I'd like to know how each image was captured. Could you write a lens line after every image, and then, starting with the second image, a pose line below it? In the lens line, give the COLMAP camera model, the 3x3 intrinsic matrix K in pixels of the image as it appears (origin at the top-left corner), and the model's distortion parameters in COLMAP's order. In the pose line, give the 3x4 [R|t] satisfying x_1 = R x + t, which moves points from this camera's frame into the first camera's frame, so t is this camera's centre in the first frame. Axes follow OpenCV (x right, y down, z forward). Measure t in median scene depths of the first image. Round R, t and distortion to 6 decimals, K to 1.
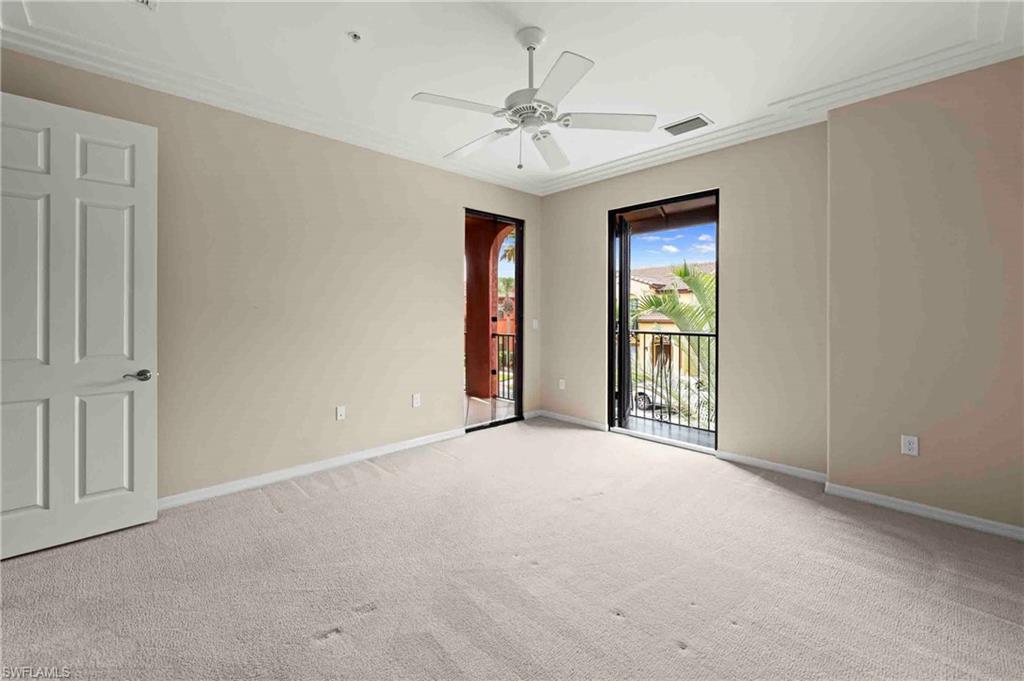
lens RADIAL K [[428.3, 0, 507.7], [0, 428.3, 313.5], [0, 0, 1]] dist [0.001066, -0.000109]
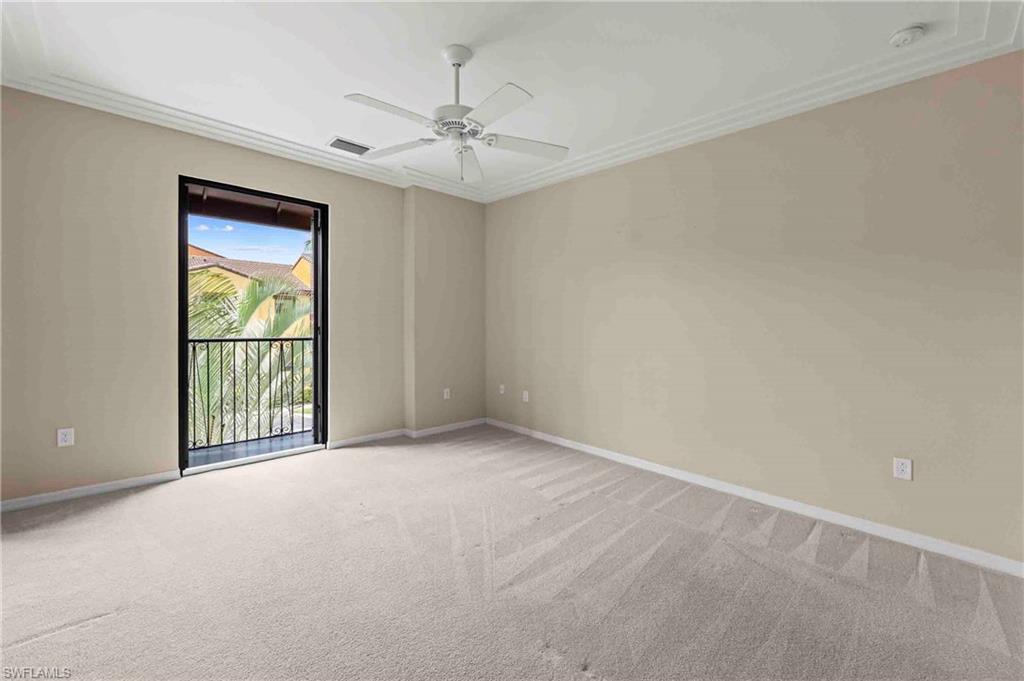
lens RADIAL K [[414.1, 0, 515.8], [0, 414.1, 322.9], [0, 0, 1]] dist [0.000813, 0.000248]
pose [[-0.003923, 0.001077, 0.999992, -0.636764], [-0.008824, 0.999960, -0.001111, 0.008250], [-0.999953, -0.008828, -0.003913, 0.578774]]
